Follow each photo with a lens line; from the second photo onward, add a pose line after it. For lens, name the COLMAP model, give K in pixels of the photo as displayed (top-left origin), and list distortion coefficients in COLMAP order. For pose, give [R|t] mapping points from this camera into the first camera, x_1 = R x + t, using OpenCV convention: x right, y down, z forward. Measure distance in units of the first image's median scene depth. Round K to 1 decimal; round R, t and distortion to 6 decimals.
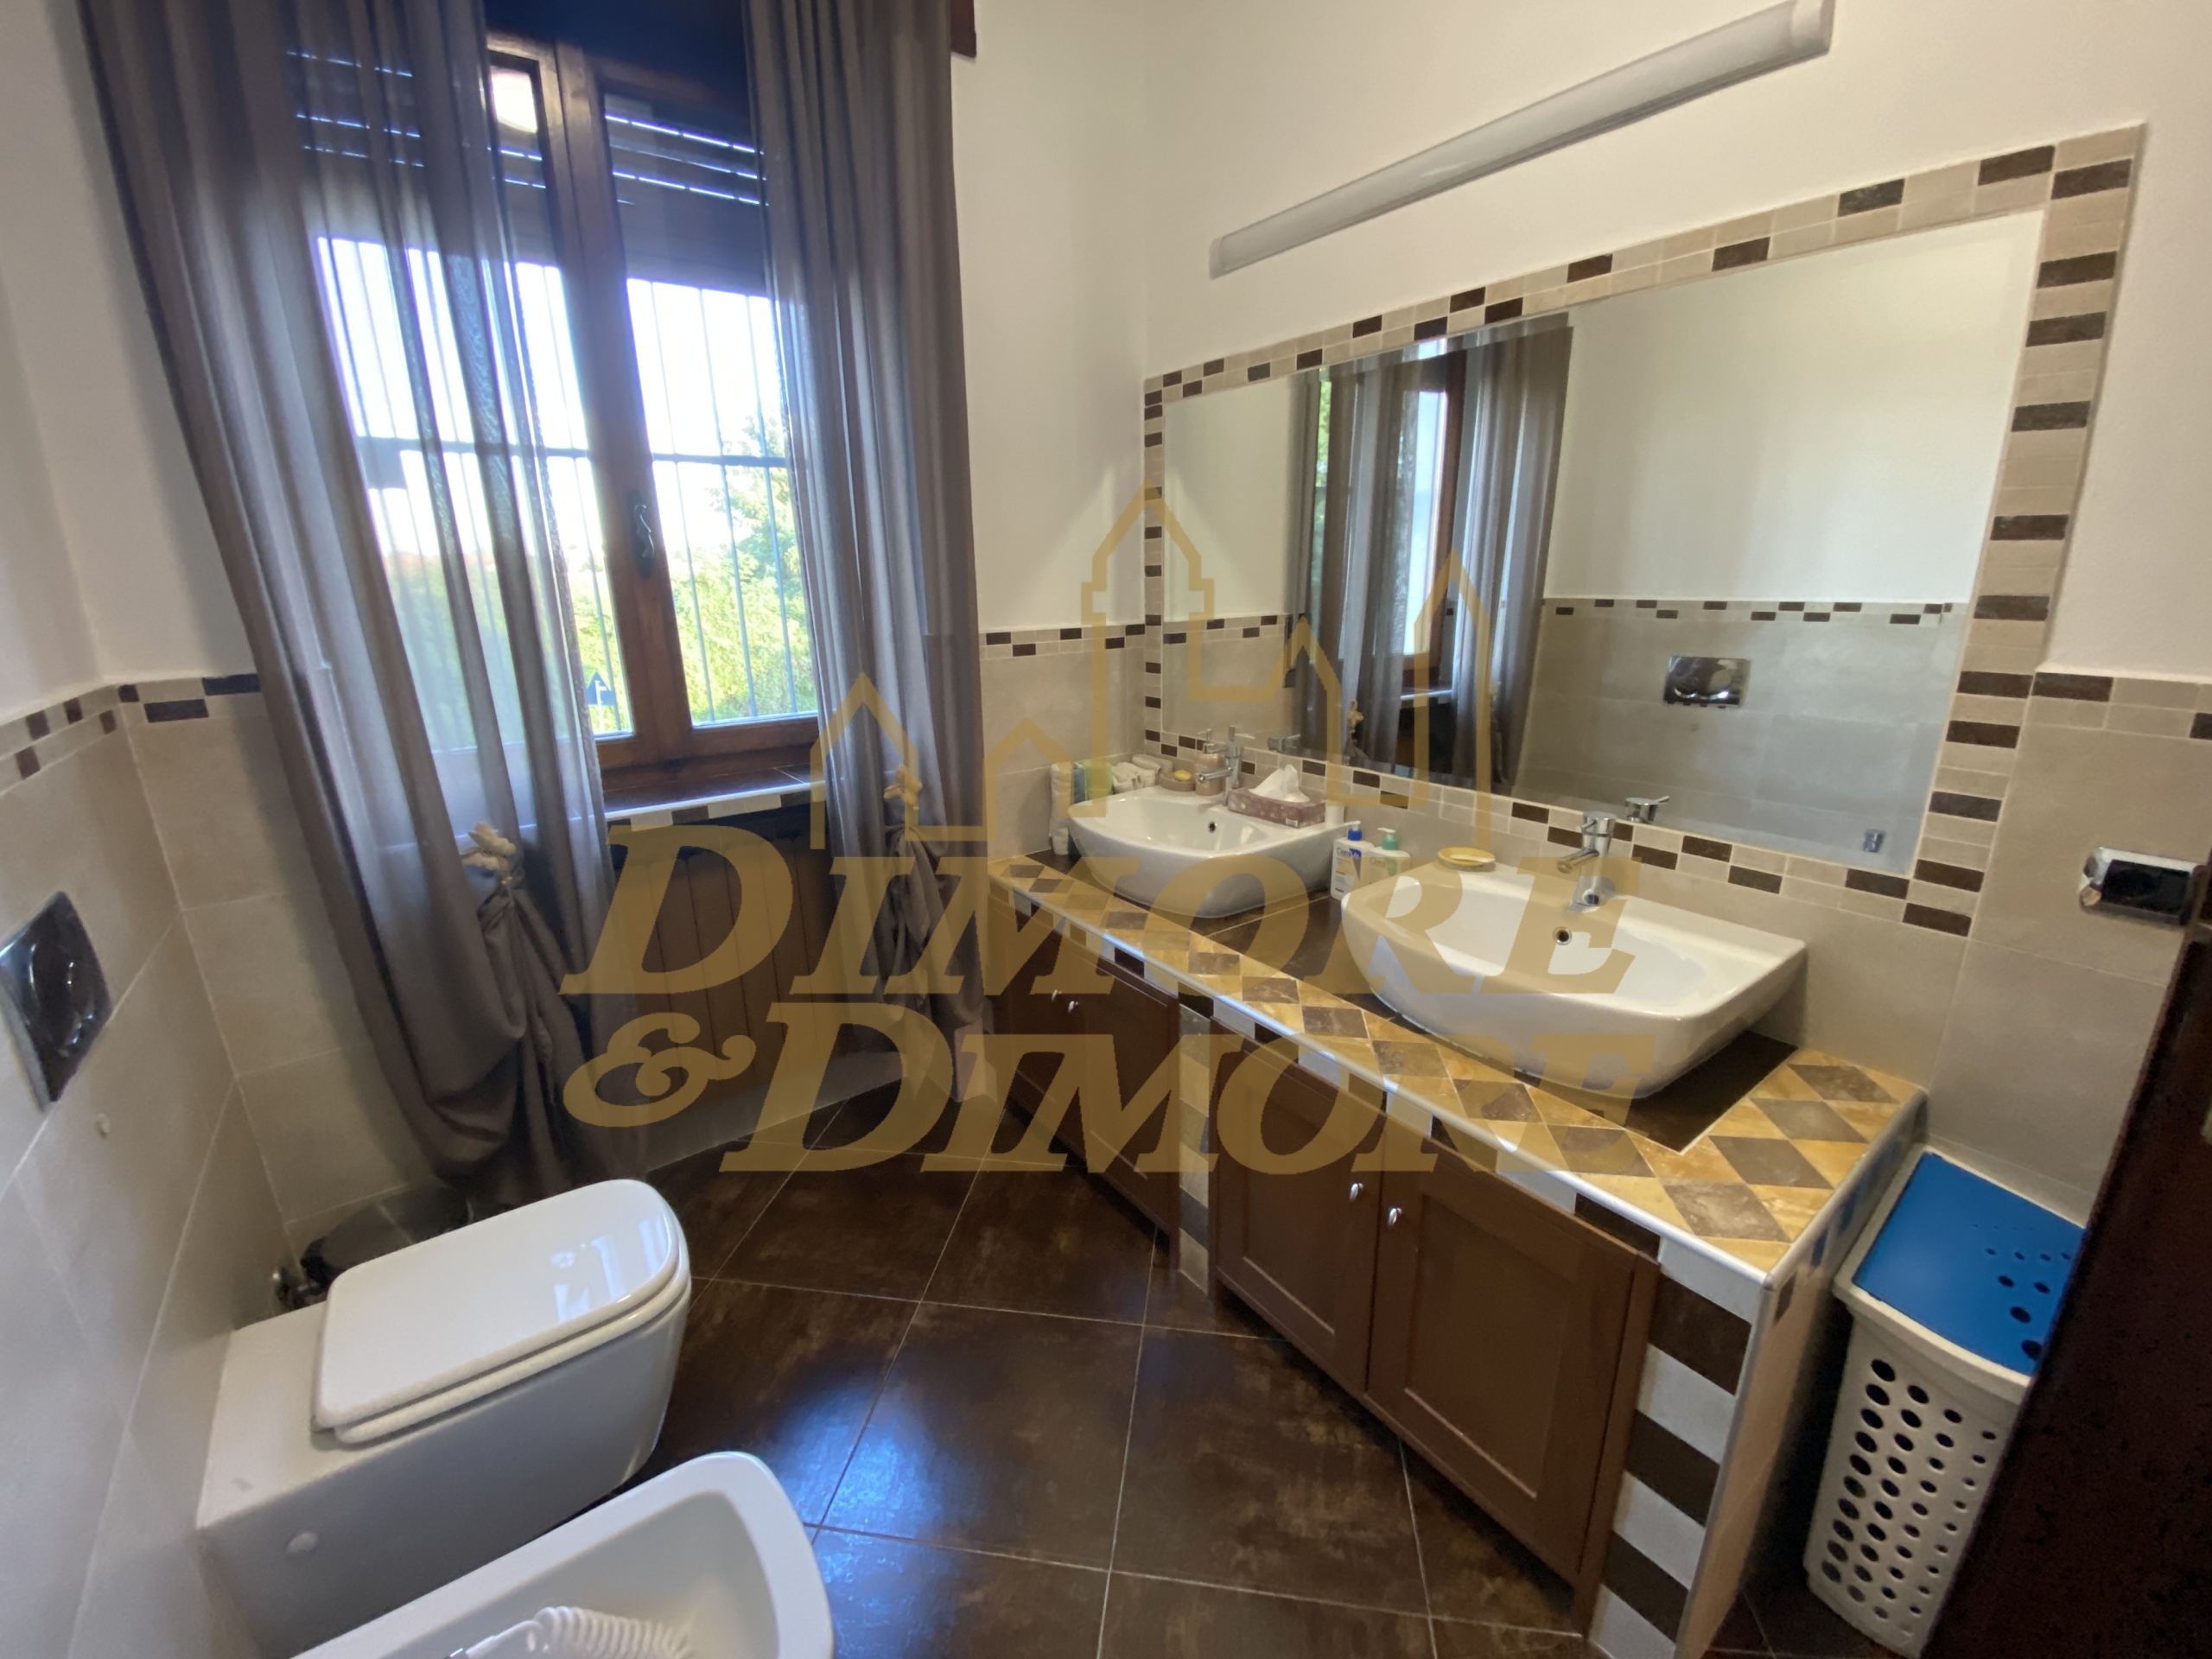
lens RADIAL K [[899.0, 0, 1103.9], [0, 899.0, 822.8], [0, 0, 1]] dist [0.012790, -0.016983]
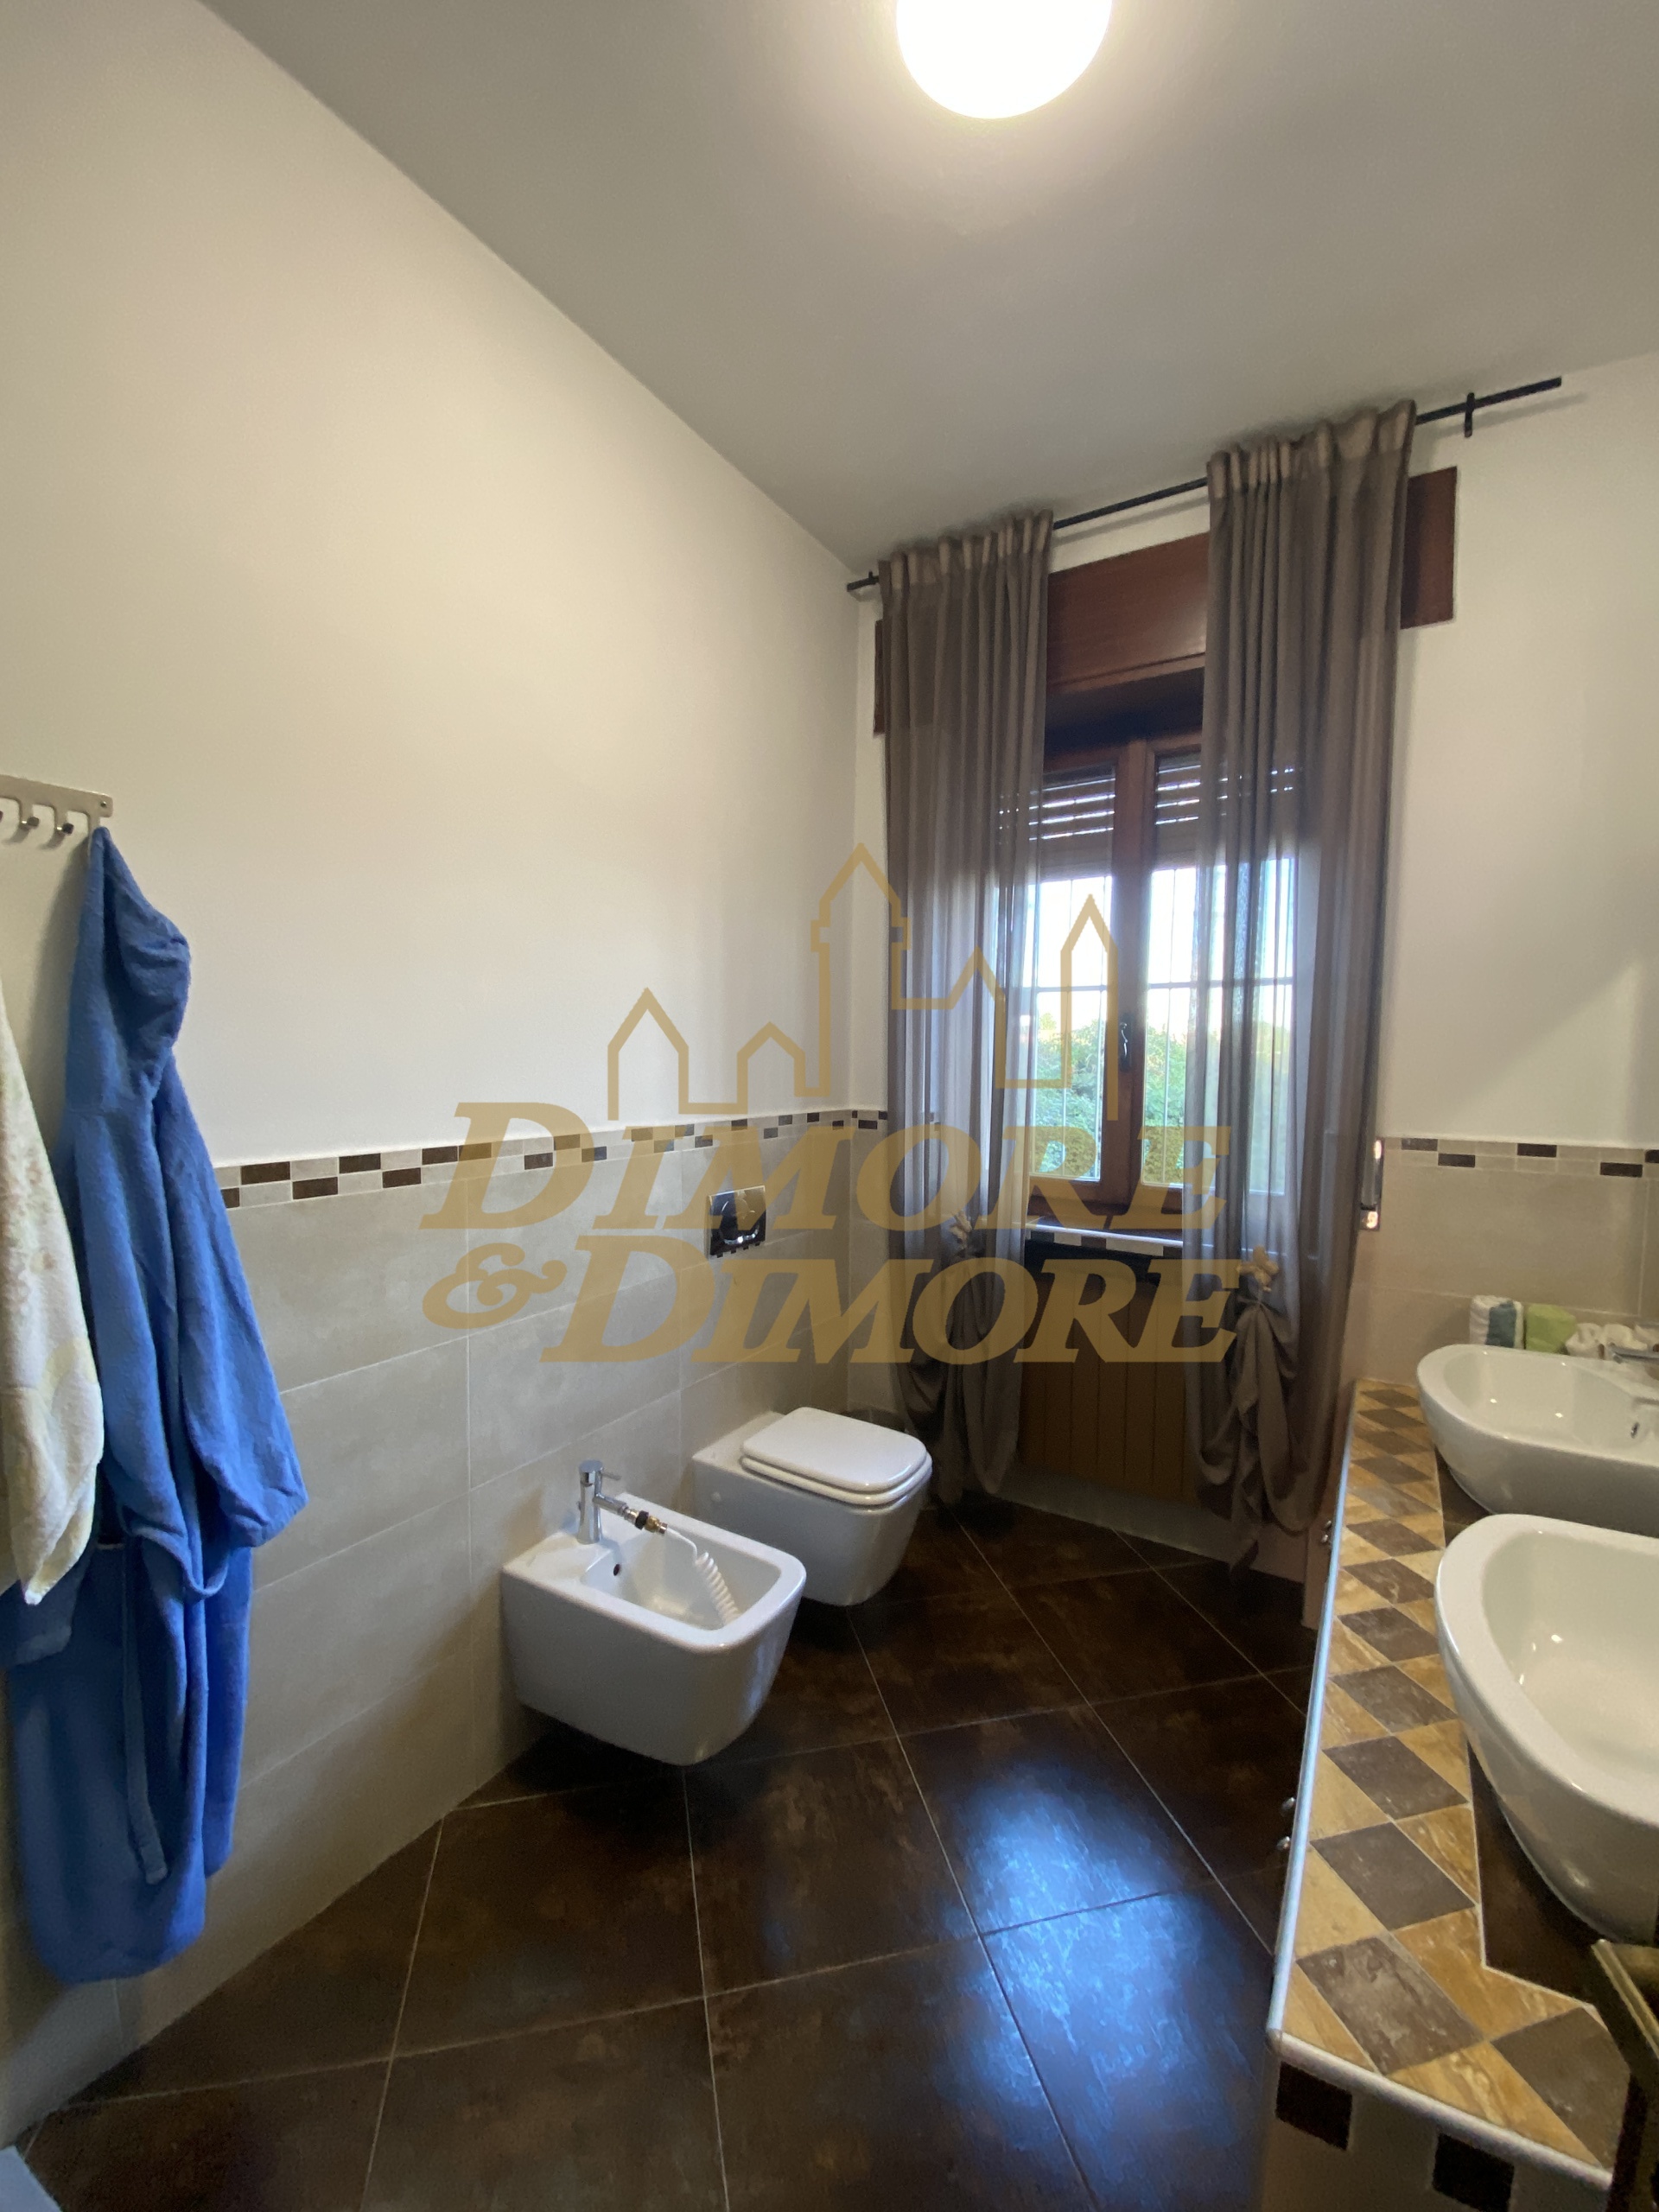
lens RADIAL K [[899.0, 0, 831.0], [0, 899.0, 1103.0], [0, 0, 1]] dist [0.012790, -0.016983]
pose [[0.355413, 0.066355, -0.932351, 0.680584], [-0.268044, 0.962819, -0.033655, -0.062126], [0.895452, 0.261872, 0.359985, 0.120939]]
